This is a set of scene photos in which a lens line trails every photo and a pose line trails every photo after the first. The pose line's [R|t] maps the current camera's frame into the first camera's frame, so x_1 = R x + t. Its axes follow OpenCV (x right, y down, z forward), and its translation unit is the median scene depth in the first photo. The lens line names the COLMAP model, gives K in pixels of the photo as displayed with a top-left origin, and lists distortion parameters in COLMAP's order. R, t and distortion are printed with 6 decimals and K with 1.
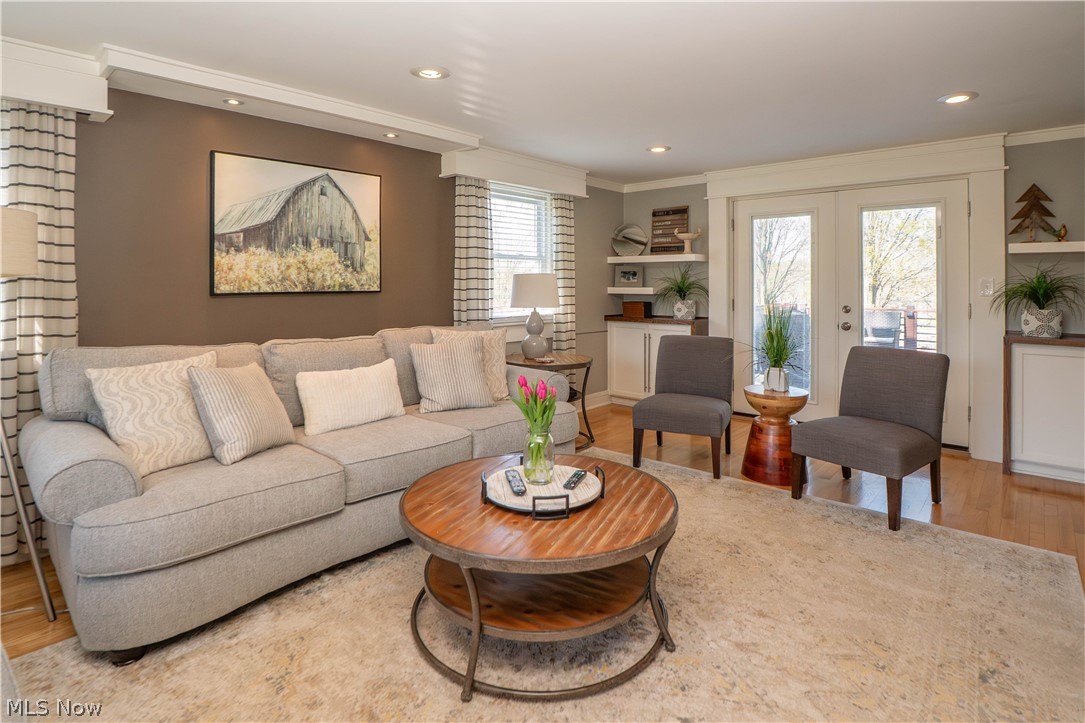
lens RADIAL K [[553.8, 0, 525.8], [0, 553.8, 280.7], [0, 0, 1]] dist [-0.027086, -0.001446]
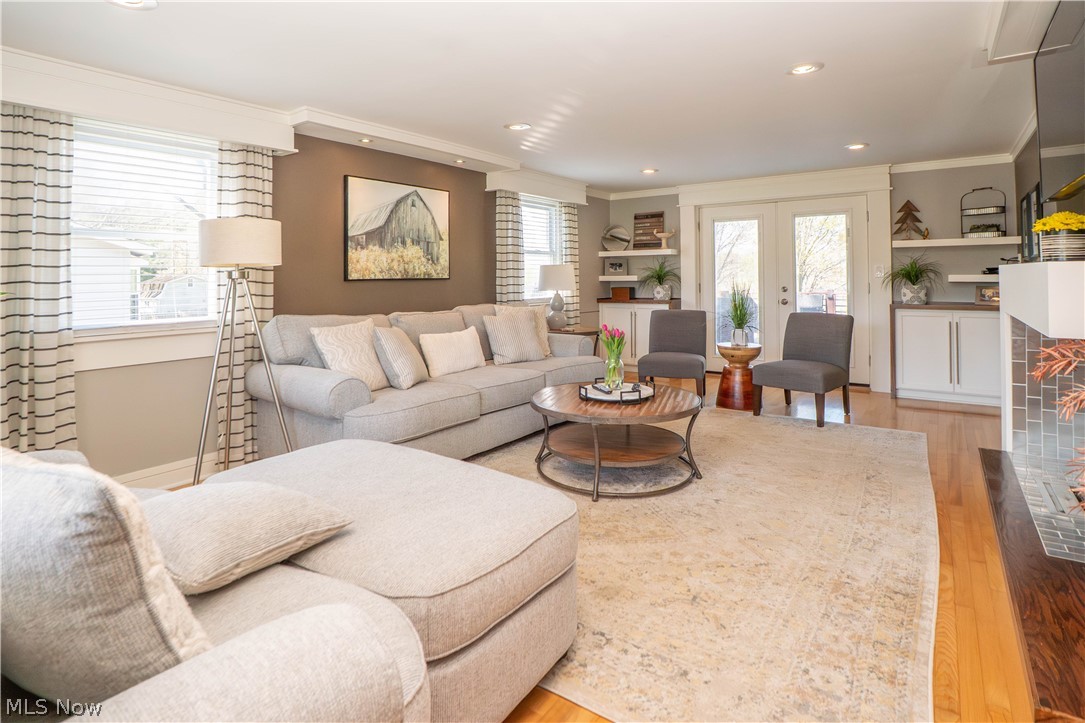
lens RADIAL K [[541.5, 0, 525.6], [0, 541.5, 271.6], [0, 0, 1]] dist [-0.001458, -0.037479]
pose [[0.995222, -0.008756, 0.097241, -0.221771], [0.009456, 0.999933, -0.006740, 0.014185], [-0.097175, 0.007627, 0.995238, -0.326867]]
